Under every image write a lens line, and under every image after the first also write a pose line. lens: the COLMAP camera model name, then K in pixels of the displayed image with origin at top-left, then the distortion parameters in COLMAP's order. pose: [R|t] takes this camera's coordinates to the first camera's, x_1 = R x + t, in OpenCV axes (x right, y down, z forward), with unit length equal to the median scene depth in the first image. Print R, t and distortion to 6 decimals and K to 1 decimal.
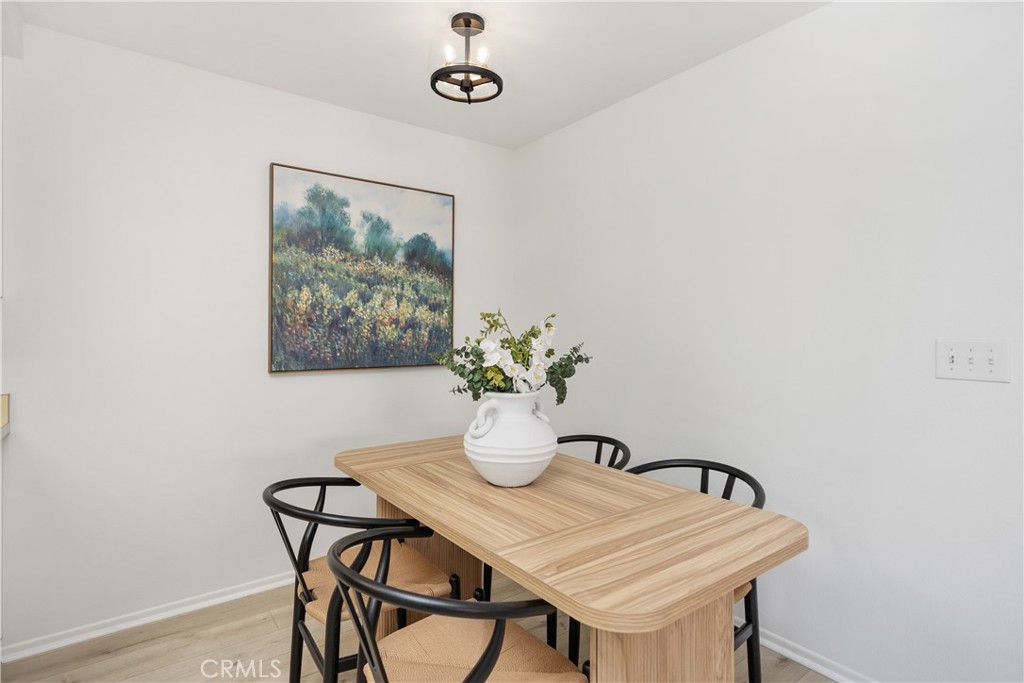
lens RADIAL K [[519.8, 0, 506.5], [0, 519.8, 328.0], [0, 0, 1]] dist [0.000758, -0.001067]
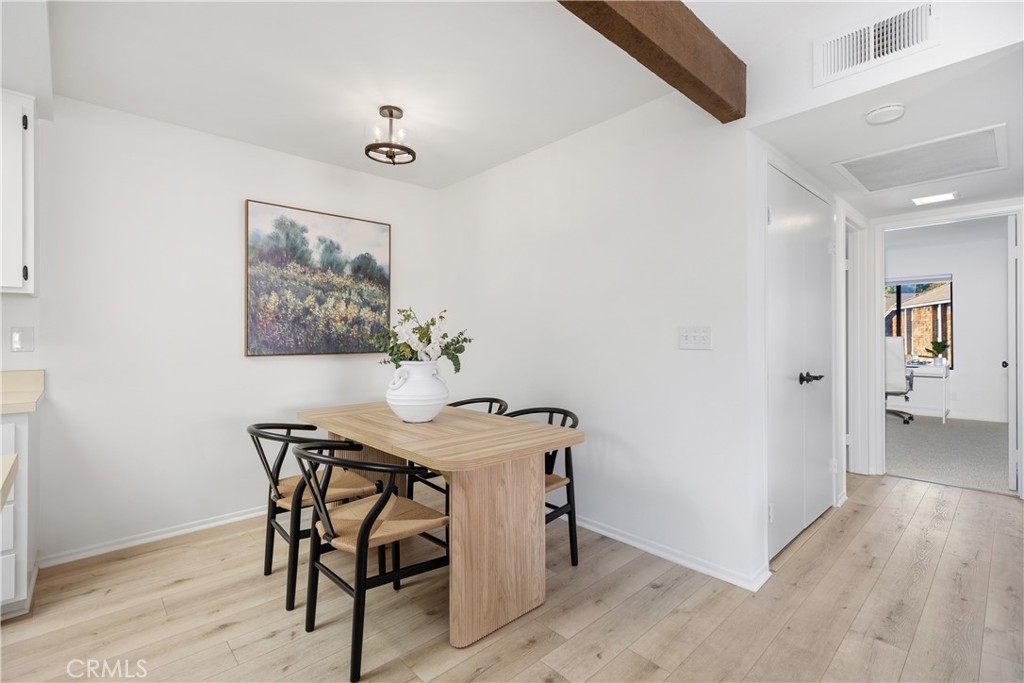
lens RADIAL K [[464.8, 0, 510.1], [0, 464.8, 332.5], [0, 0, 1]] dist [0.006815, -0.000700]
pose [[0.993870, -0.003537, 0.110501, 0.086772], [0.003655, 0.999993, -0.000866, 0.027852], [-0.110498, 0.001265, 0.993876, -0.263695]]
